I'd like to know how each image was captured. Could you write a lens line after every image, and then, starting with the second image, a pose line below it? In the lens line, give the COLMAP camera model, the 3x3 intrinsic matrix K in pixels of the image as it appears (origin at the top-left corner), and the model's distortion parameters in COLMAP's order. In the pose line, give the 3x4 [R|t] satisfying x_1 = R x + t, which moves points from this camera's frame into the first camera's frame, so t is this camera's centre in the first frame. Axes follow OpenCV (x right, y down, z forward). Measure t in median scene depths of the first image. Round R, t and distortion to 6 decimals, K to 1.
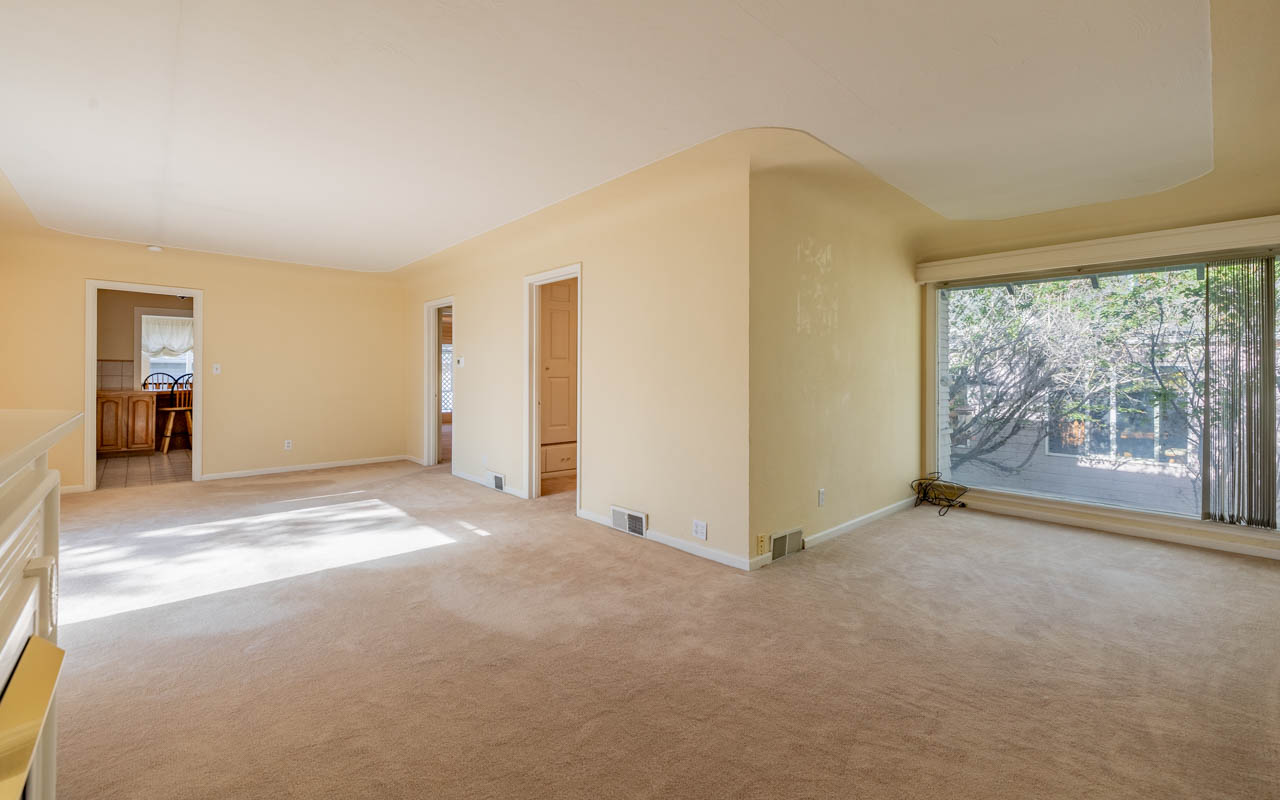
lens RADIAL K [[542.6, 0, 641.8], [0, 542.6, 373.4], [0, 0, 1]] dist [-0.003154, -0.000144]
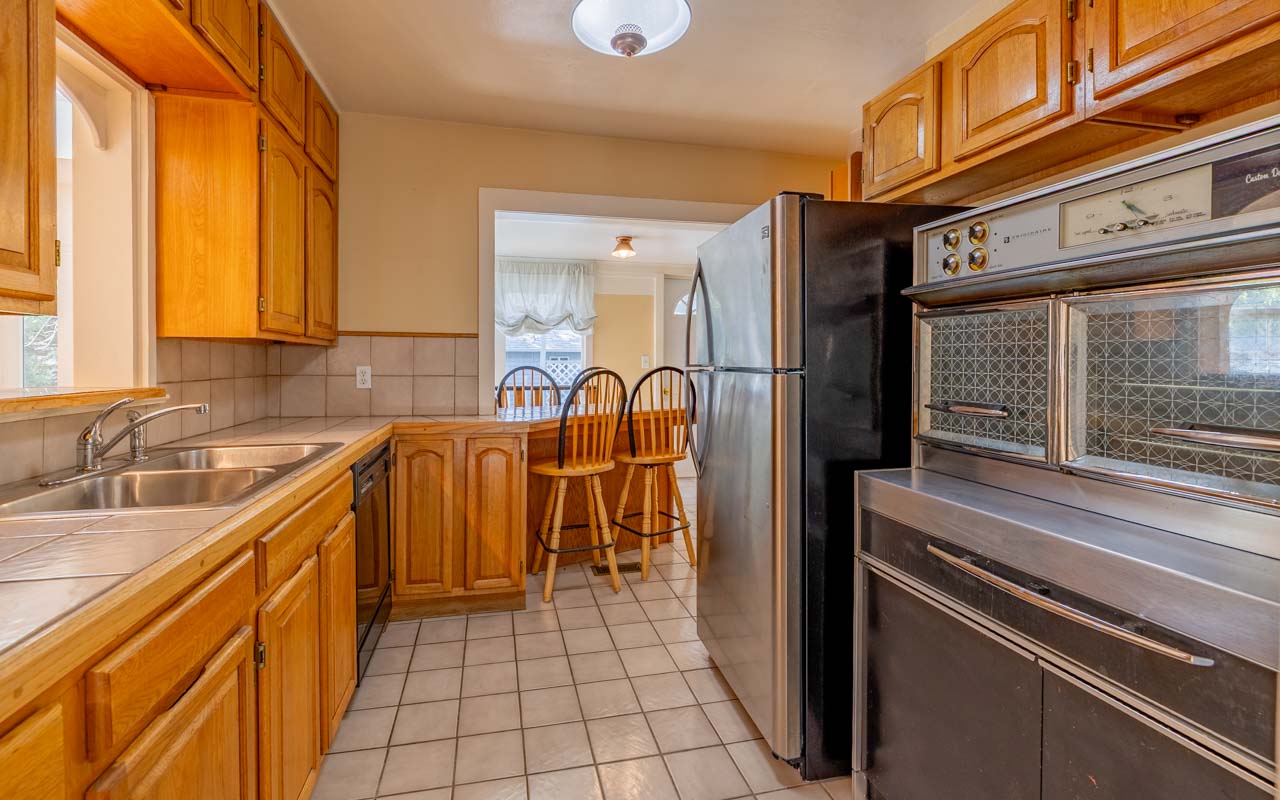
lens RADIAL K [[542.6, 0, 641.8], [0, 542.6, 373.4], [0, 0, 1]] dist [-0.003154, -0.000144]
pose [[0.885973, 0.007321, -0.463679, -0.659922], [0.004309, 0.999702, 0.024019, -0.005021], [0.463716, -0.023278, 0.885678, 0.714557]]
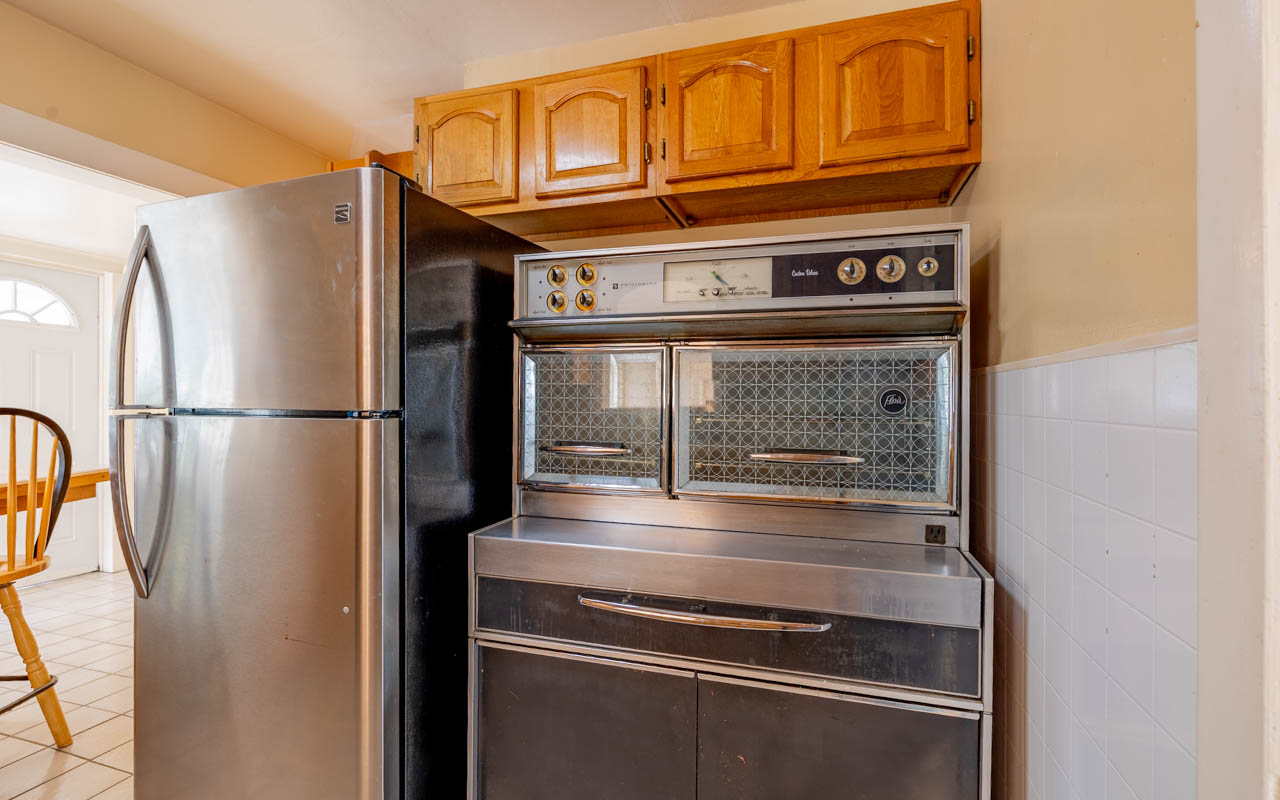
lens RADIAL K [[531.1, 0, 640.0], [0, 531.1, 400.0], [0, 0, 1]] dist [-0.008441, -0.000577]
pose [[0.853623, -0.006346, 0.520853, -0.800242], [-0.001476, 0.999892, 0.014603, -0.009577], [-0.520889, -0.013235, 0.853522, 0.824553]]
